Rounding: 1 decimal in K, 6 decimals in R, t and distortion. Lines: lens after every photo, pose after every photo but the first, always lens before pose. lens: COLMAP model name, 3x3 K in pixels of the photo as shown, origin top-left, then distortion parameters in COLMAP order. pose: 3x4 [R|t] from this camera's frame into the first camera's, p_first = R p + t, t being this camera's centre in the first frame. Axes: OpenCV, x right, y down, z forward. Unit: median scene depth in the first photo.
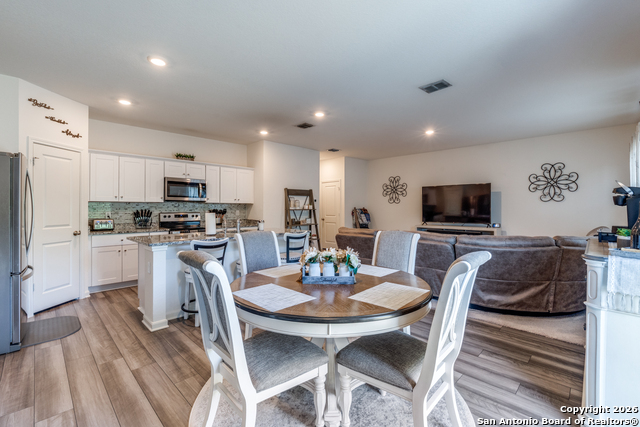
lens RADIAL K [[278.4, 0, 309.7], [0, 278.4, 208.7], [0, 0, 1]] dist [-0.002260, -0.000428]
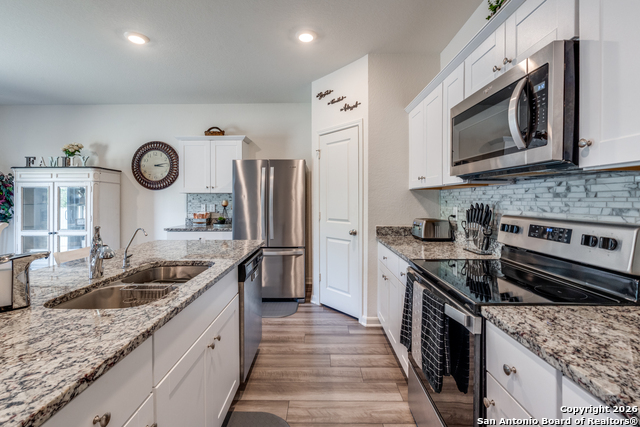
lens RADIAL K [[288.1, 0, 326.4], [0, 288.1, 203.5], [0, 0, 1]] dist [-0.001373, -0.000414]
pose [[-0.689220, 0.016032, -0.724375, -0.152484], [0.005121, 0.999838, 0.017255, -0.005365], [0.724534, 0.008183, -0.689190, 1.099438]]
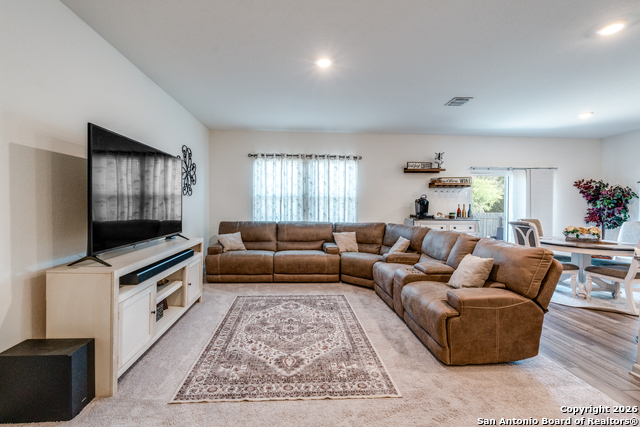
lens RADIAL K [[286.7, 0, 304.6], [0, 286.7, 207.6], [0, 0, 1]] dist [-0.000845, -0.000041]
pose [[-0.754109, -0.012199, 0.656636, 0.098986], [-0.008001, 0.999924, 0.009388, -0.003332], [-0.656701, 0.001826, -0.754149, 1.474544]]
